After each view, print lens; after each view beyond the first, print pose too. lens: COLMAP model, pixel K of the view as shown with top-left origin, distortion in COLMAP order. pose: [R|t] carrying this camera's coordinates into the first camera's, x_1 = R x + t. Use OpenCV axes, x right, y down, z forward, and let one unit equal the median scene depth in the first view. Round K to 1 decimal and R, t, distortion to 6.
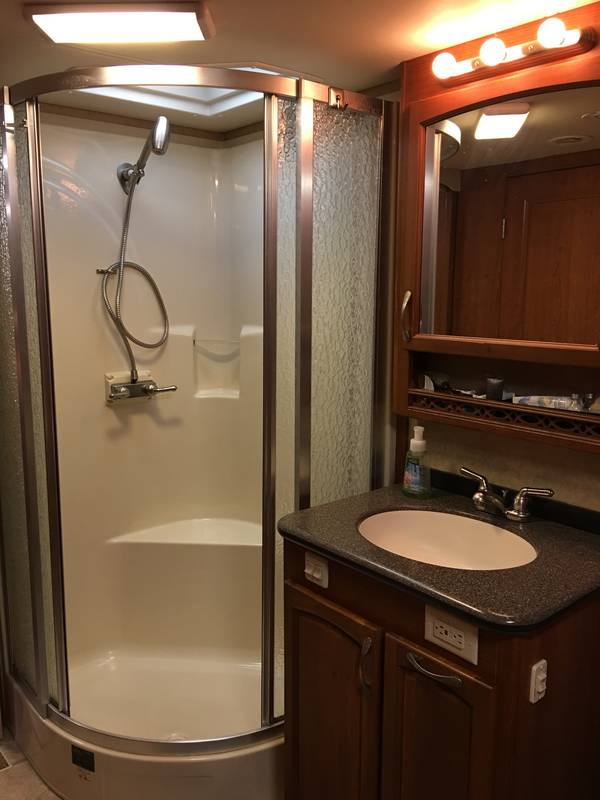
lens RADIAL K [[681.4, 0, 300.2], [0, 681.4, 401.3], [0, 0, 1]] dist [0.035747, -0.024256]
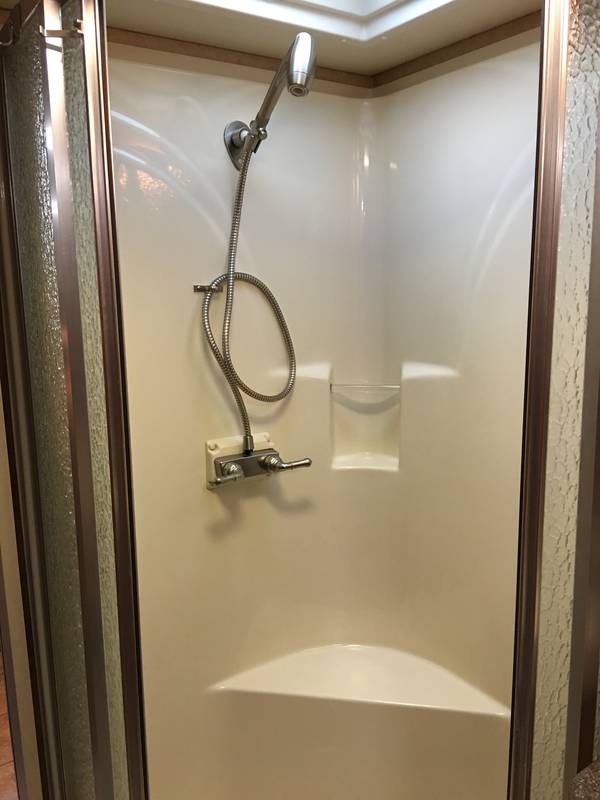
lens RADIAL K [[681.4, 0, 300.1], [0, 681.4, 398.9], [0, 0, 1]] dist [0.035747, -0.024256]
pose [[0.994941, -0.004729, -0.100349, -0.128823], [0.004730, 0.999989, -0.000227, -0.081964], [0.100349, -0.000249, 0.994952, 0.353013]]
